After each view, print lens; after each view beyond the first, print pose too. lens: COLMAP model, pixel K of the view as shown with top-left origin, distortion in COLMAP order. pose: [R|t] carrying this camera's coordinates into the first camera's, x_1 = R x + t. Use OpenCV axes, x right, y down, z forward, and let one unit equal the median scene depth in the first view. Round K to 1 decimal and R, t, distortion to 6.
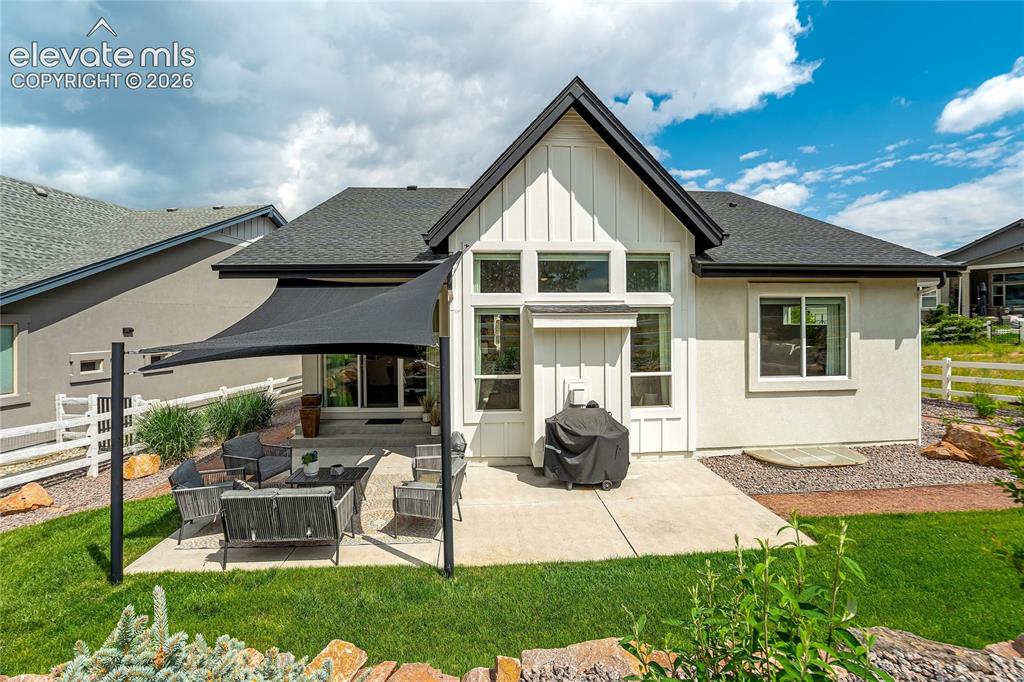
lens RADIAL K [[499.7, 0, 513.0], [0, 499.7, 309.0], [0, 0, 1]] dist [-0.037518, 0.000440]
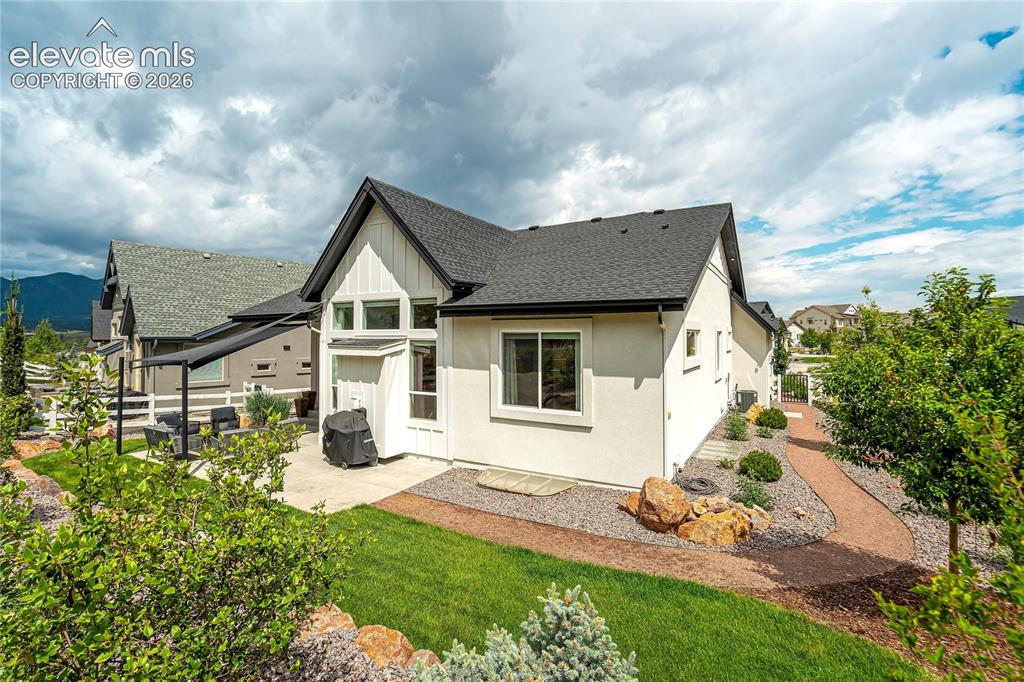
lens RADIAL K [[499.7, 0, 513.0], [0, 499.7, 309.0], [0, 0, 1]] dist [-0.037518, 0.000440]
pose [[0.806554, -0.023754, -0.590684, 1.207568], [0.006222, 0.999478, -0.031696, -0.042272], [0.591128, 0.021890, 0.806281, 0.102534]]
